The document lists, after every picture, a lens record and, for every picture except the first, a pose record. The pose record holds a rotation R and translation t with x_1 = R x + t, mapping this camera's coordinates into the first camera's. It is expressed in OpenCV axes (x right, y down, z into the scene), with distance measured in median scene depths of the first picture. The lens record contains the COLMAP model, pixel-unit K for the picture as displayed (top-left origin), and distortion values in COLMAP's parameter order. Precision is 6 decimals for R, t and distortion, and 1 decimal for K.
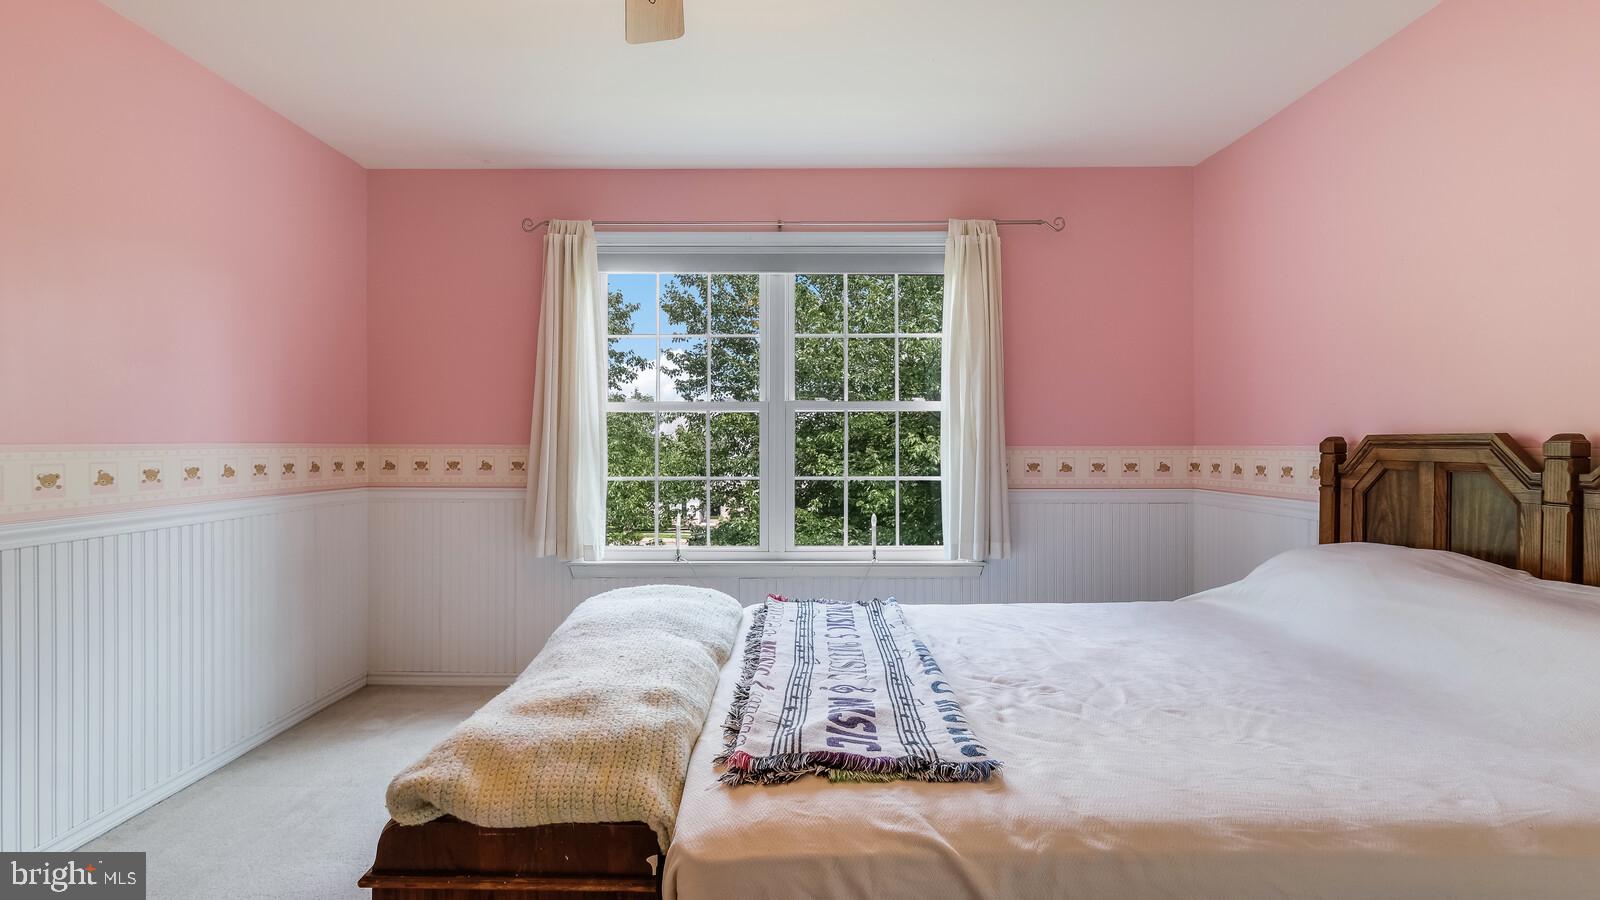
lens RADIAL K [[710.8, 0, 805.1], [0, 710.8, 446.8], [0, 0, 1]] dist [0.000564, 0.000258]
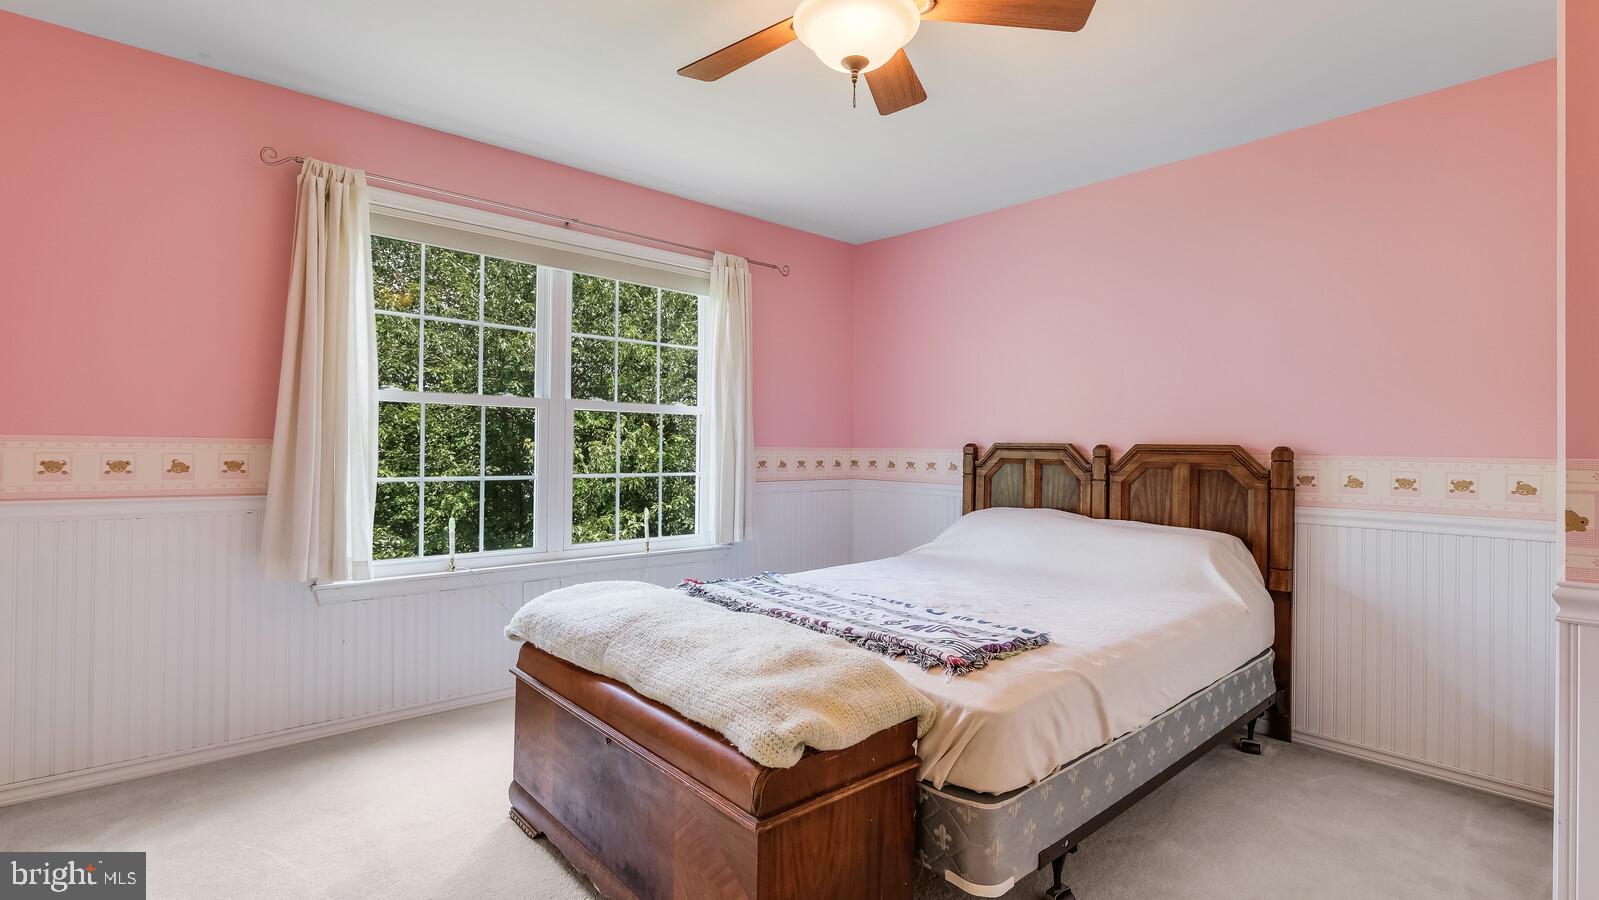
lens RADIAL K [[710.4, 0, 804.6], [0, 710.4, 446.8], [0, 0, 1]] dist [0.000564, 0.000258]
pose [[0.746474, 0.010014, 0.665339, -0.479989], [-0.011875, 0.999928, -0.001727, 0.000209], [-0.665308, -0.006612, 0.746539, 0.037983]]
